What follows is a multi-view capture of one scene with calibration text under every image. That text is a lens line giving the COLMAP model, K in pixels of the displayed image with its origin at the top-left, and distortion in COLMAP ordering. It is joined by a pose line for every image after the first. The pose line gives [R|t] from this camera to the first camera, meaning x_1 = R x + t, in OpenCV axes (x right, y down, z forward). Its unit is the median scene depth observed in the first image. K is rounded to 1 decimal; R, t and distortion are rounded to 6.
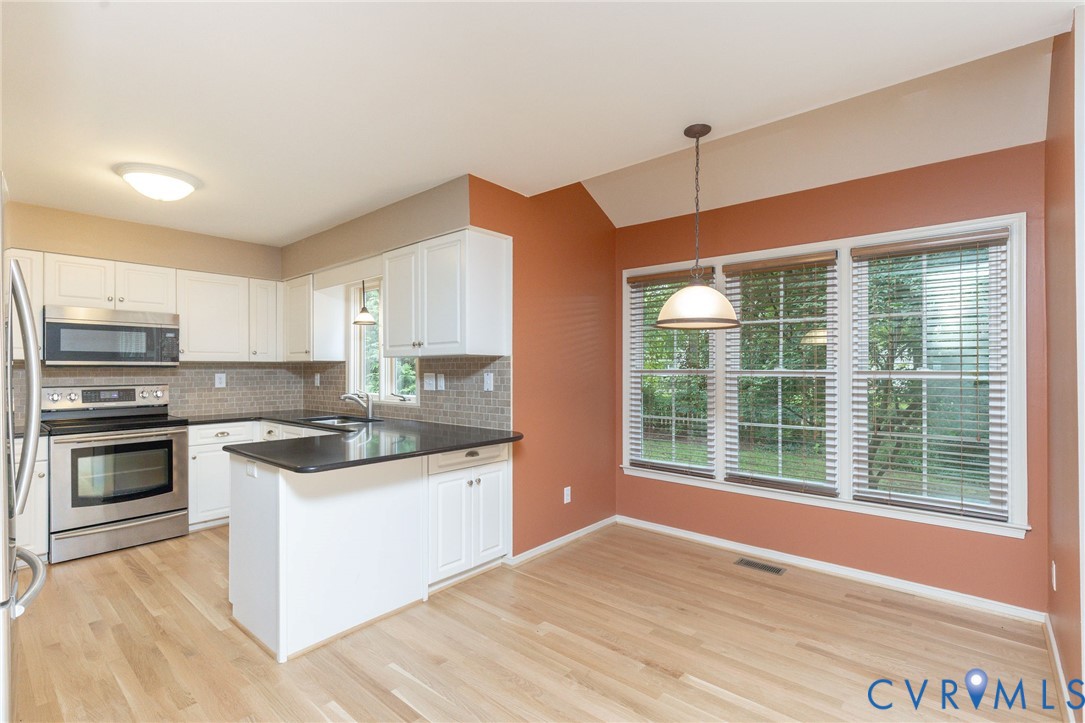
lens RADIAL K [[495.5, 0, 545.5], [0, 495.5, 365.6], [0, 0, 1]] dist [0.001070, -0.000228]
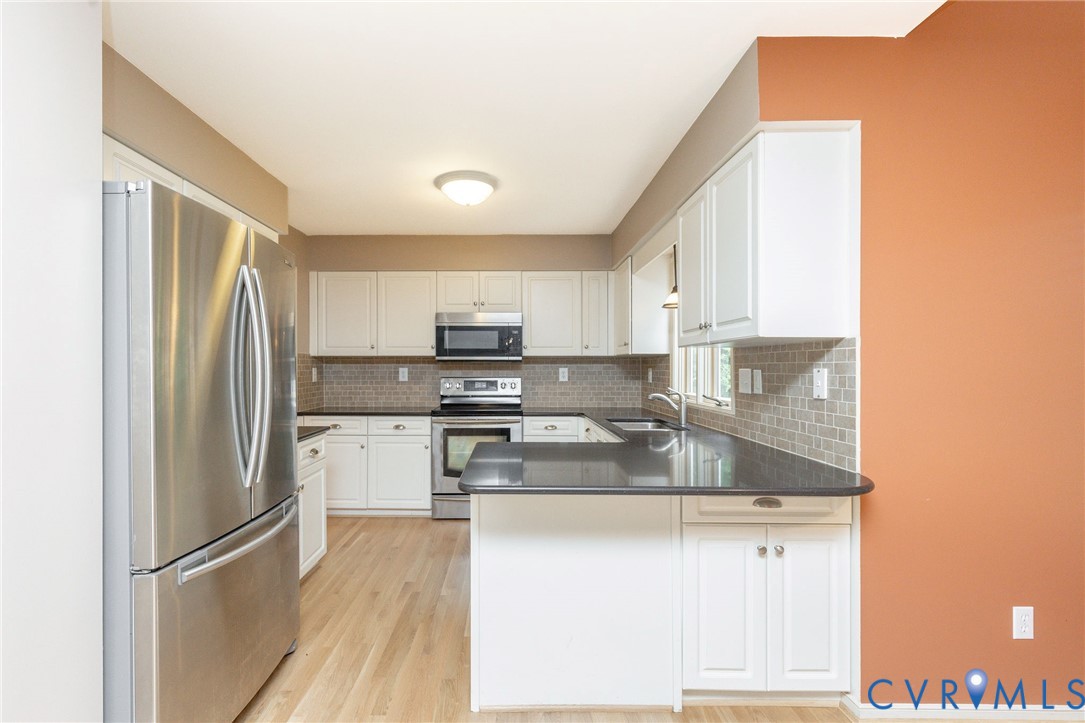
lens RADIAL K [[495.5, 0, 539.5], [0, 495.5, 364.9], [0, 0, 1]] dist [0.001070, -0.000228]
pose [[0.644239, 0.000301, -0.764824, 0.117753], [0.003450, 0.999989, 0.003300, 0.007516], [0.764817, -0.004765, 0.644230, 0.355091]]
